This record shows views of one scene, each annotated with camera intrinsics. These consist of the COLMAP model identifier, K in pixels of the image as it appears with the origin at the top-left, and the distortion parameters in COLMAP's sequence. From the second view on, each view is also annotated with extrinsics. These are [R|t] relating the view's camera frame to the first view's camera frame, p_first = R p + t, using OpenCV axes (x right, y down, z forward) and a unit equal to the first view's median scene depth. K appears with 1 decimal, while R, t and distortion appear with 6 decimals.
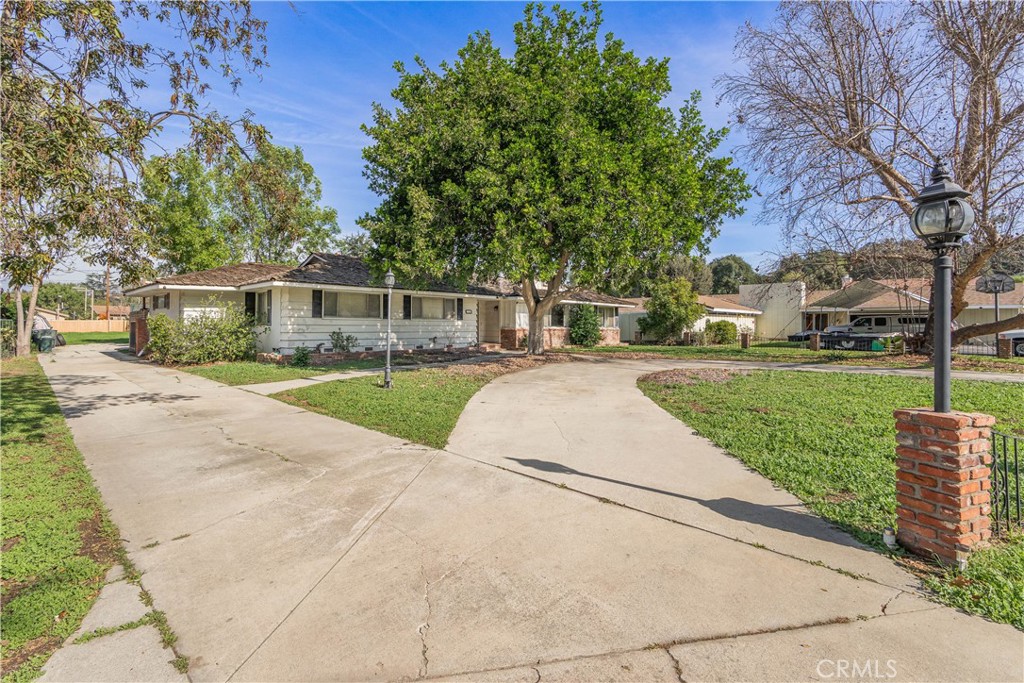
lens RADIAL K [[478.4, 0, 470.6], [0, 478.4, 335.4], [0, 0, 1]] dist [-0.000854, 0.000295]
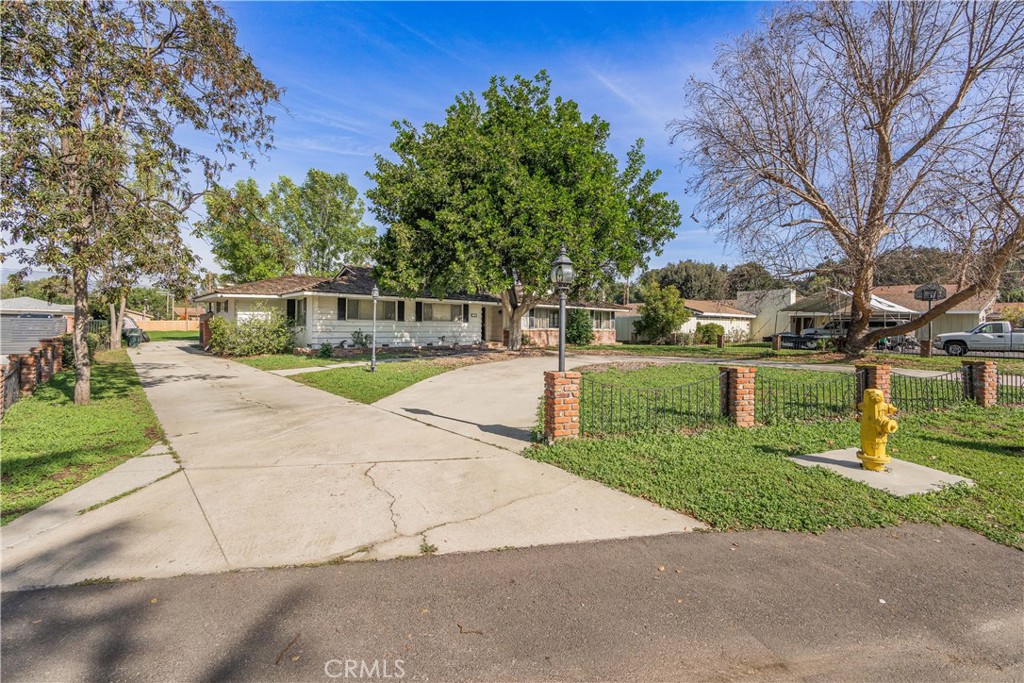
lens RADIAL K [[453.0, 0, 508.8], [0, 453.0, 345.2], [0, 0, 1]] dist [-0.000080, 0.000092]
pose [[0.999300, 0.006120, -0.036915, 0.162553], [-0.005360, 0.999772, 0.020652, 0.002056], [0.037033, -0.020439, 0.999105, -0.174062]]
